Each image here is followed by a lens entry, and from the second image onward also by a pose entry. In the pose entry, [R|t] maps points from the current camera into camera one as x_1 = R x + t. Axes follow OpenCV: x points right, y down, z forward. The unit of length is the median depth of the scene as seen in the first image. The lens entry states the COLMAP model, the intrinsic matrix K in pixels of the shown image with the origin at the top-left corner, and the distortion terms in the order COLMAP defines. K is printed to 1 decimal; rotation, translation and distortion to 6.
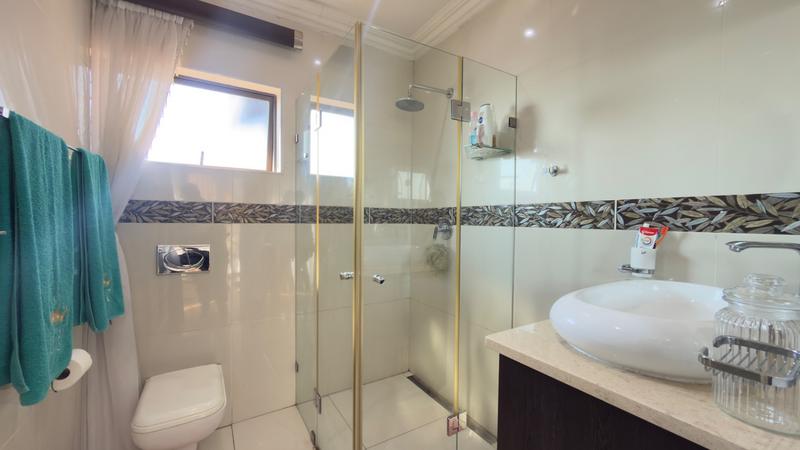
lens RADIAL K [[316.7, 0, 403.5], [0, 316.7, 225.8], [0, 0, 1]] dist [-0.002225, 0.000531]
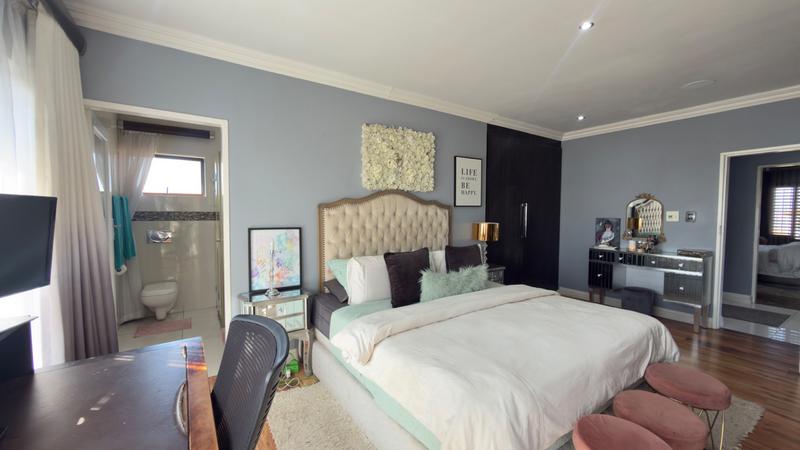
lens RADIAL K [[316.7, 0, 396.4], [0, 316.7, 225.9], [0, 0, 1]] dist [-0.002225, 0.000531]
pose [[0.999916, -0.007246, 0.010725, 1.047323], [0.007057, 0.999822, 0.017516, 0.000274], [-0.010850, -0.017438, 0.999789, -1.371526]]
